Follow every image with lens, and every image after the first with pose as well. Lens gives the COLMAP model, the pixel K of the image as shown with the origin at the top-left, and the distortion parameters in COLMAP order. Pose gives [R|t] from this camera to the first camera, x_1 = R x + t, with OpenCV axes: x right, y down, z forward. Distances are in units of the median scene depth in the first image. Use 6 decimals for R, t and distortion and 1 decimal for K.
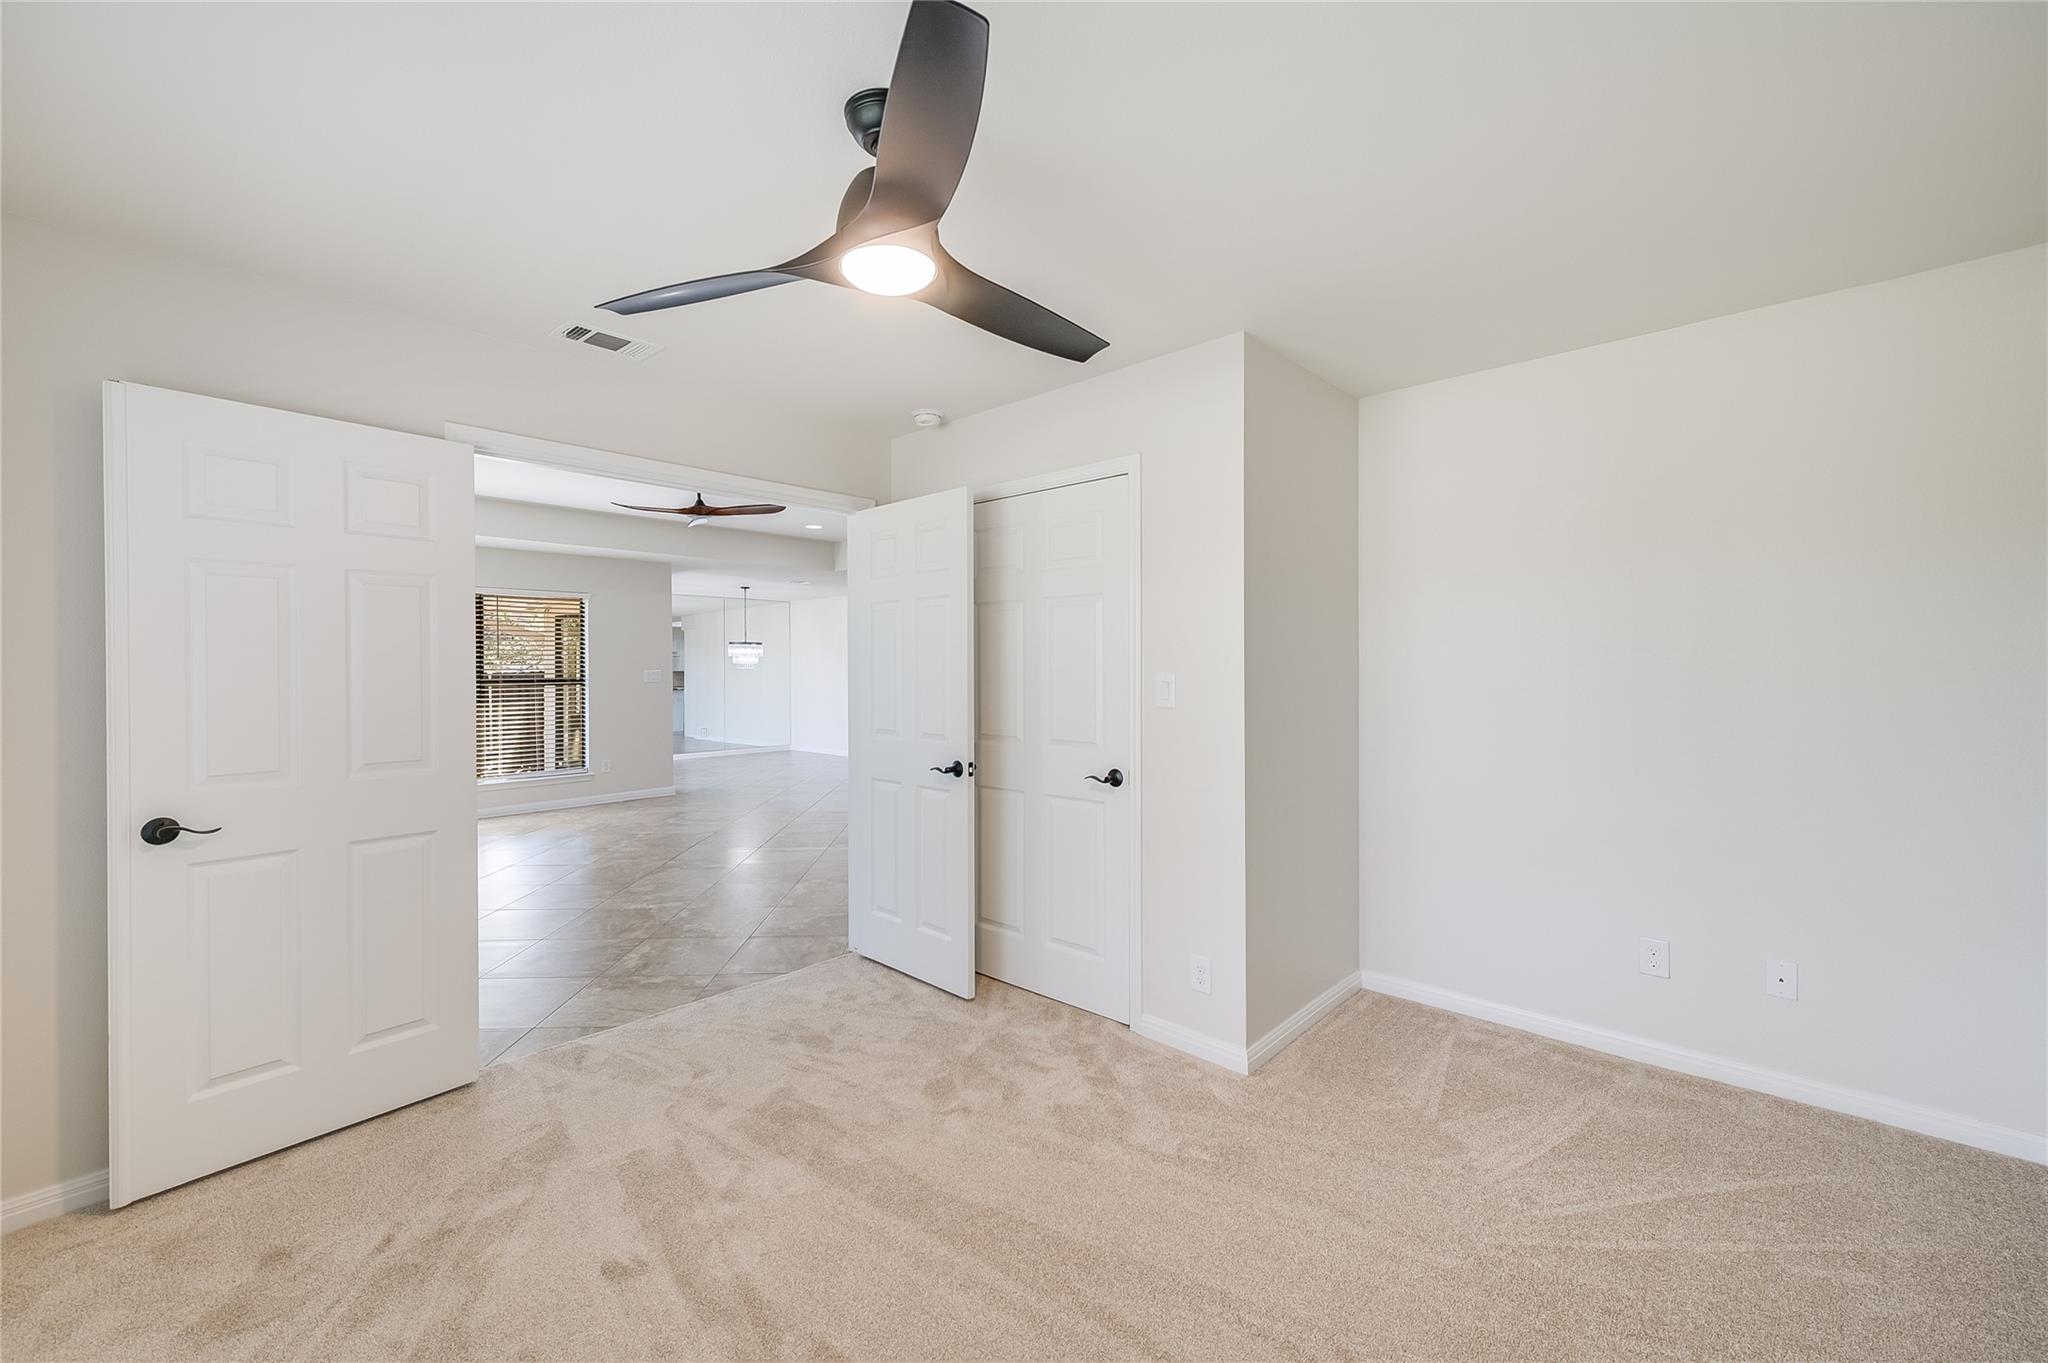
lens RADIAL K [[853.1, 0, 1022.4], [0, 853.1, 681.8], [0, 0, 1]] dist [-0.015804, -0.000385]
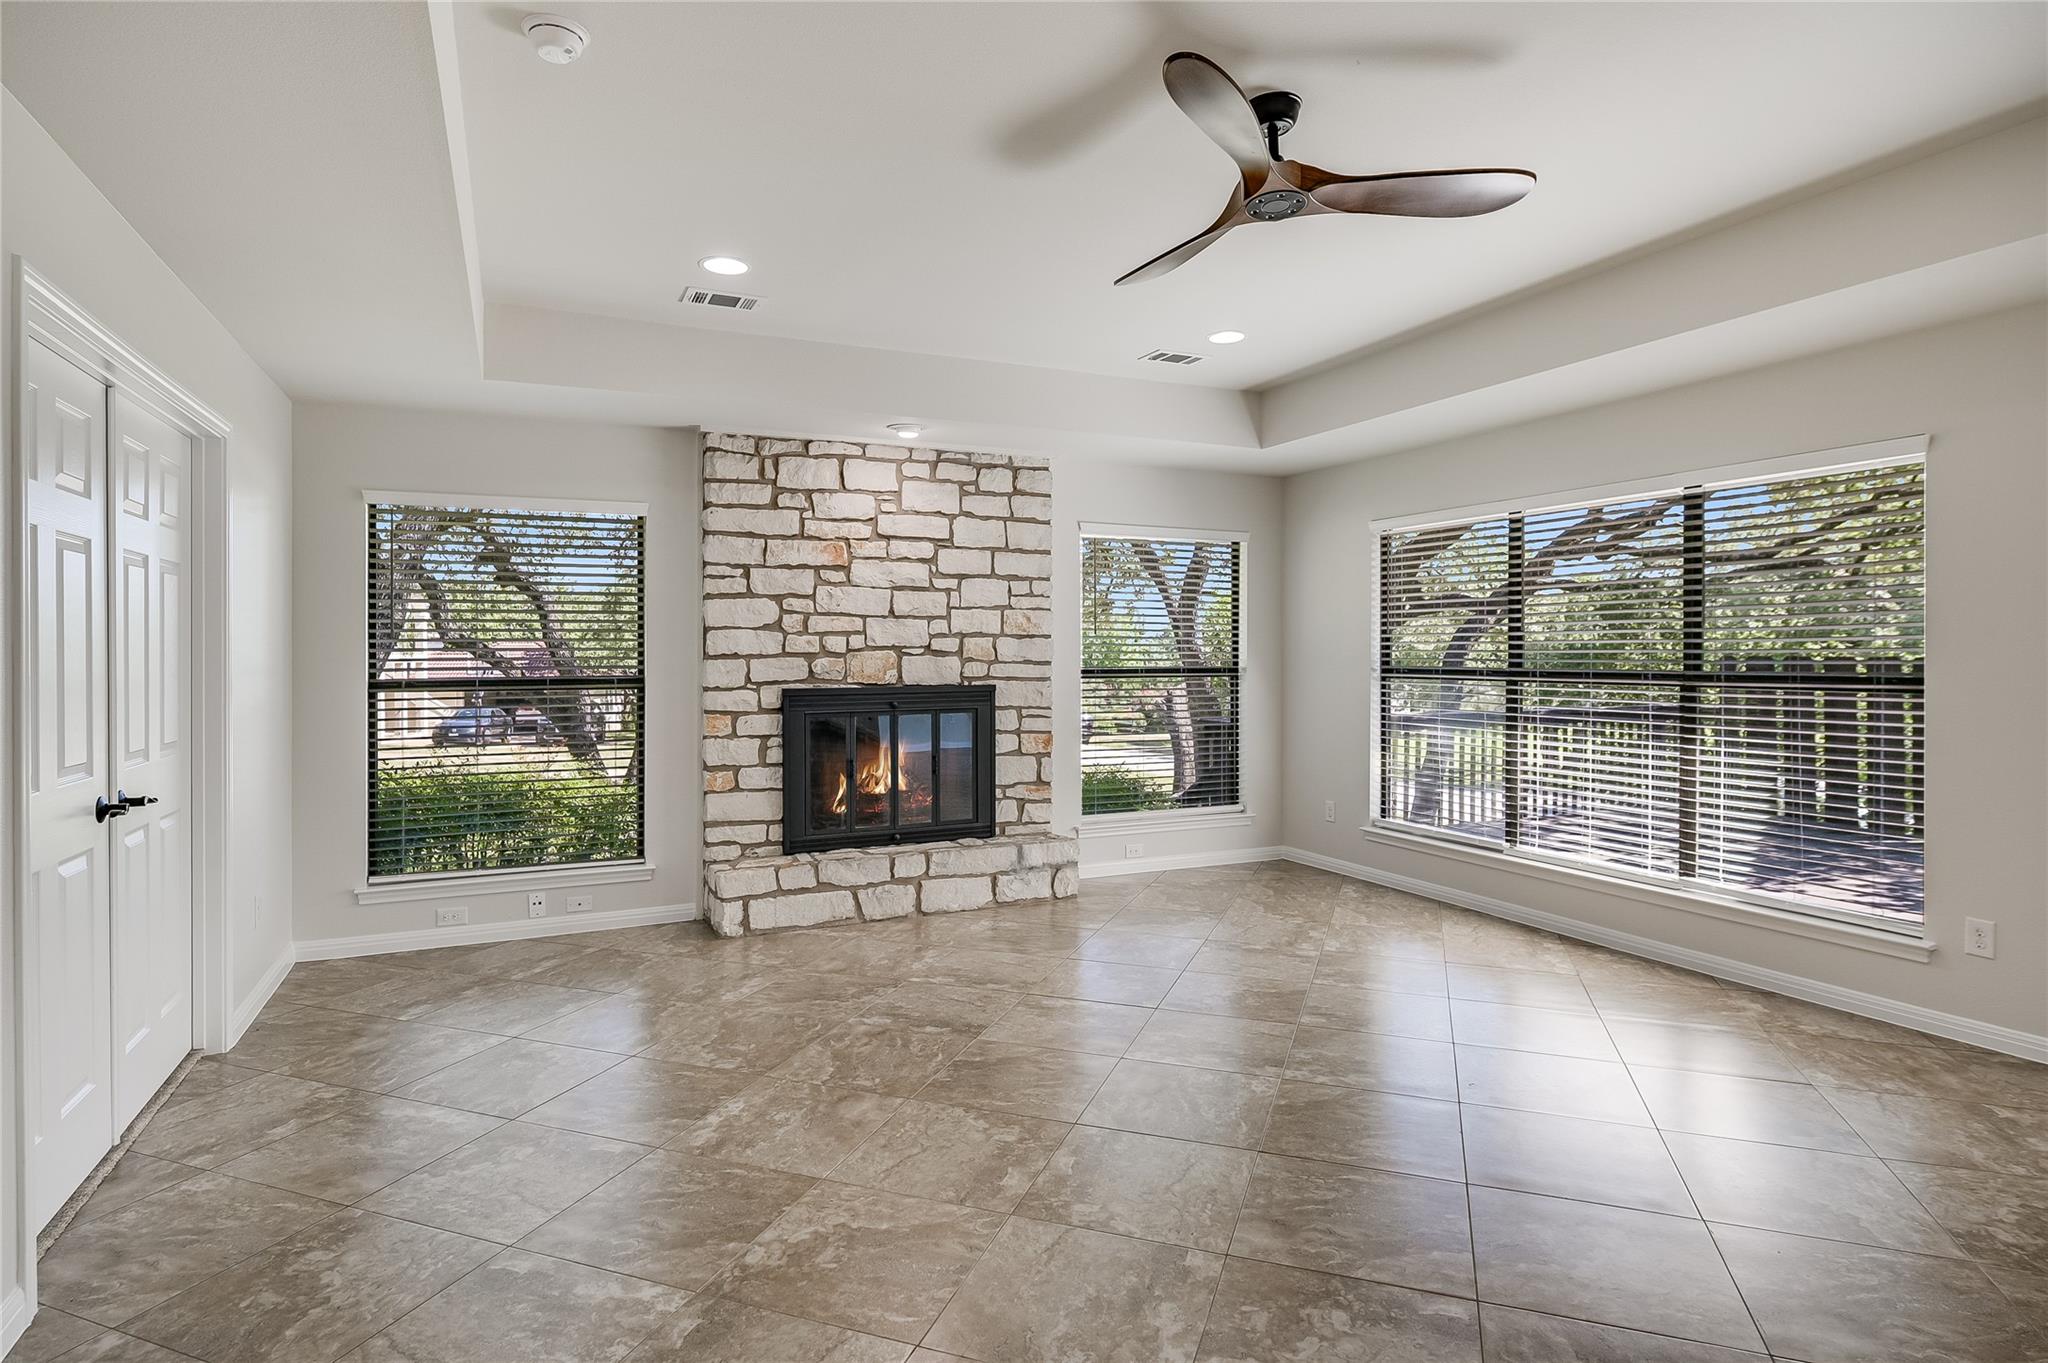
lens RADIAL K [[1108.8, 0, 1021.9], [0, 1108.8, 663.2], [0, 0, 1]] dist [0.004786, -0.000643]
pose [[-0.402642, 0.000230, -0.915357, 0.044407], [-0.019989, 0.999759, 0.009044, -0.004405], [0.915139, 0.021938, -0.402541, 0.813050]]
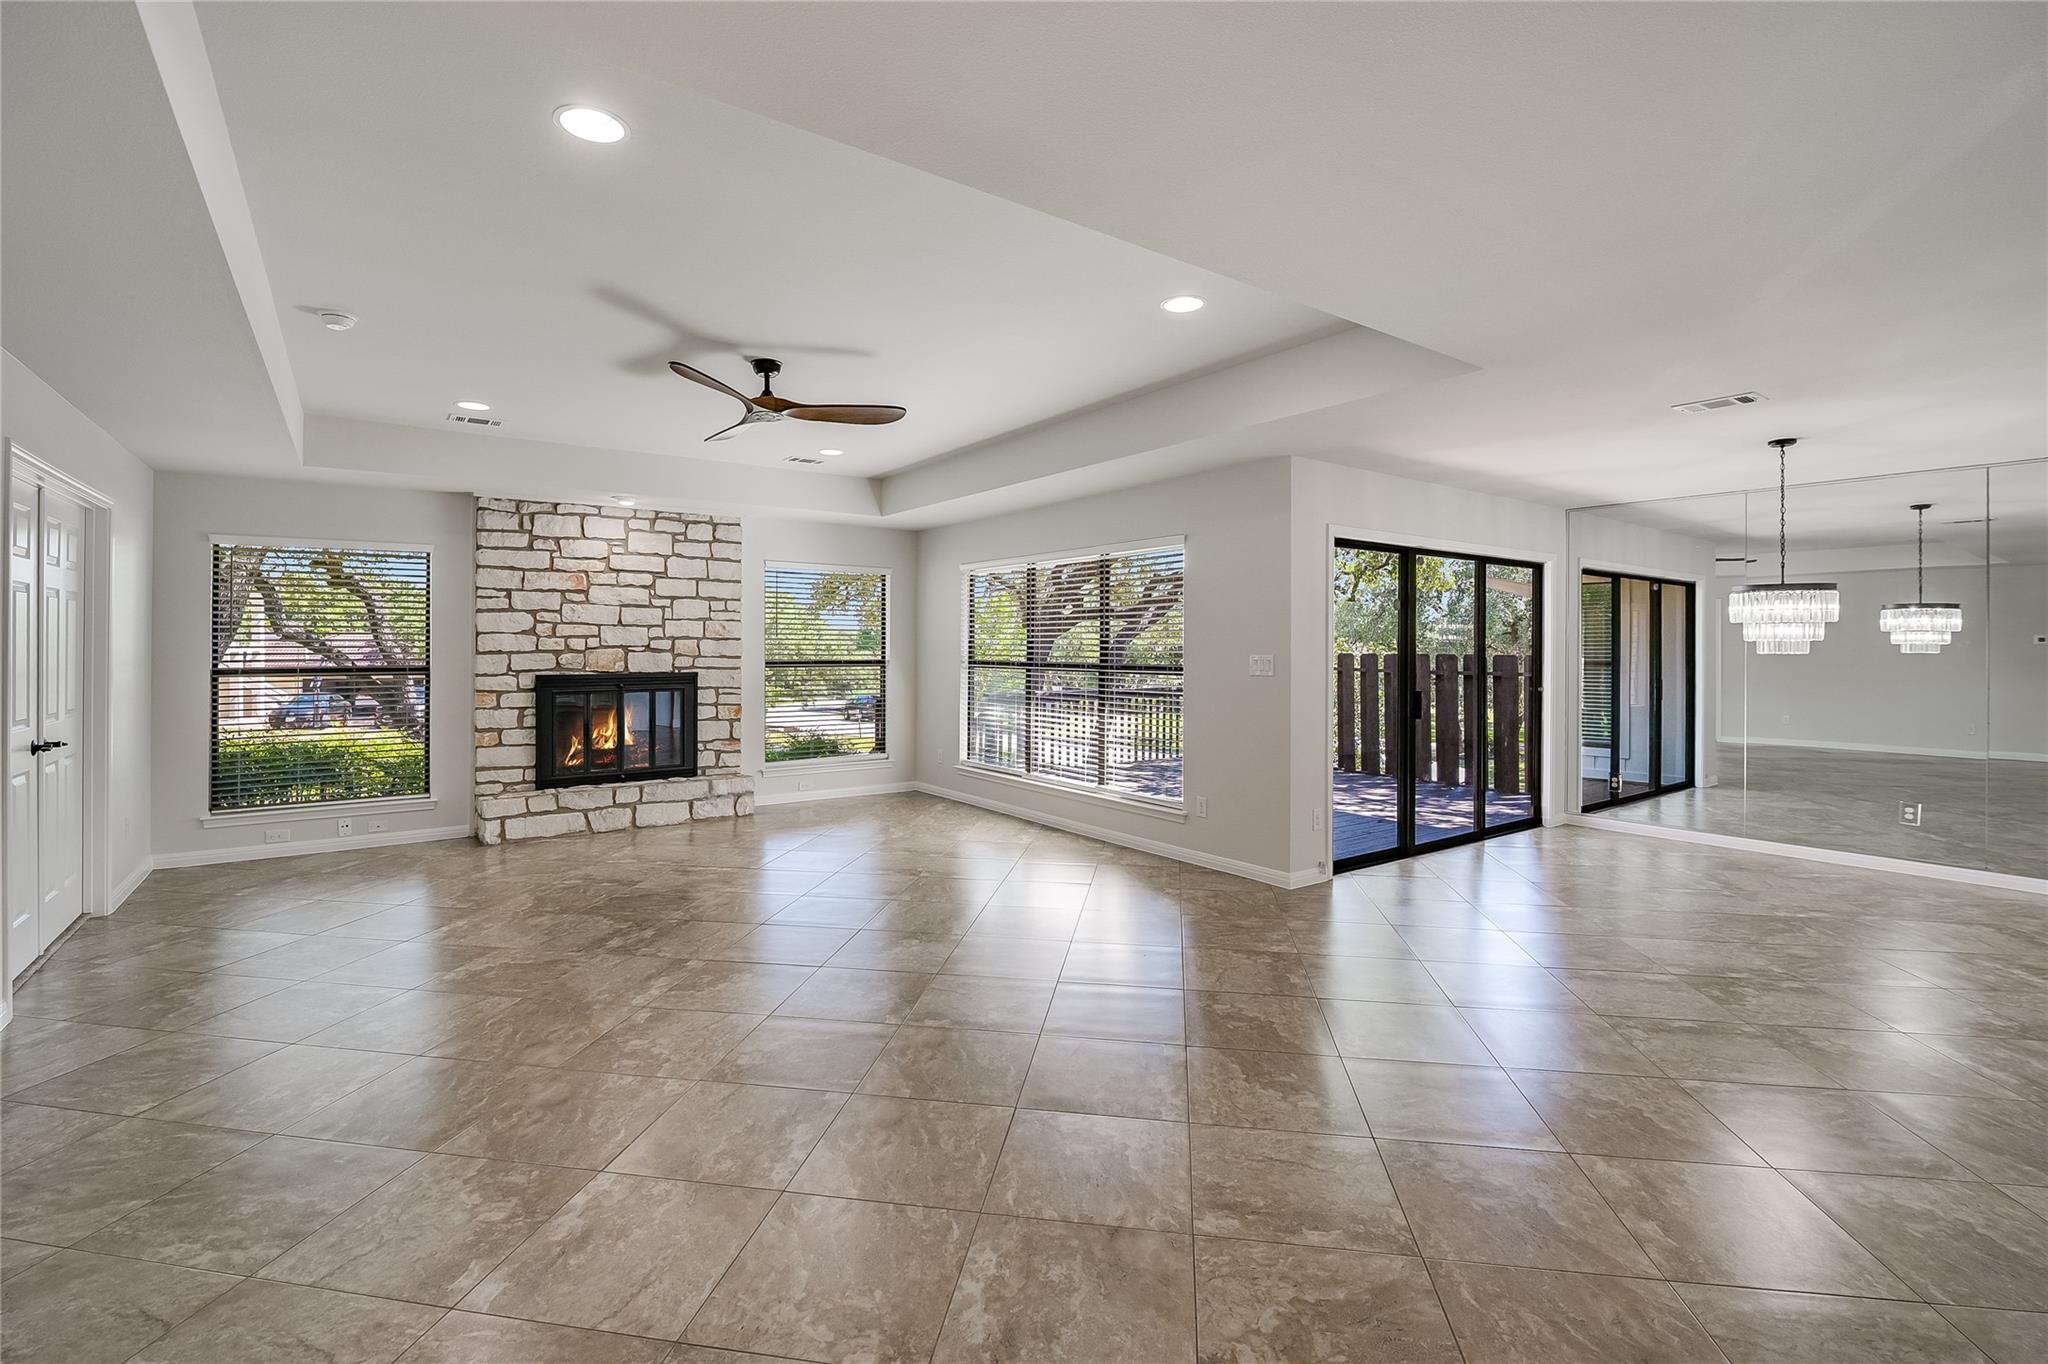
lens RADIAL K [[952.8, 0, 1043.9], [0, 952.8, 646.3], [0, 0, 1]] dist [-0.009683, -0.002926]
pose [[-0.216037, -0.008608, -0.976347, 0.198192], [-0.023973, 0.999706, -0.003510, -0.012402], [0.976091, 0.022647, -0.216180, 1.016396]]
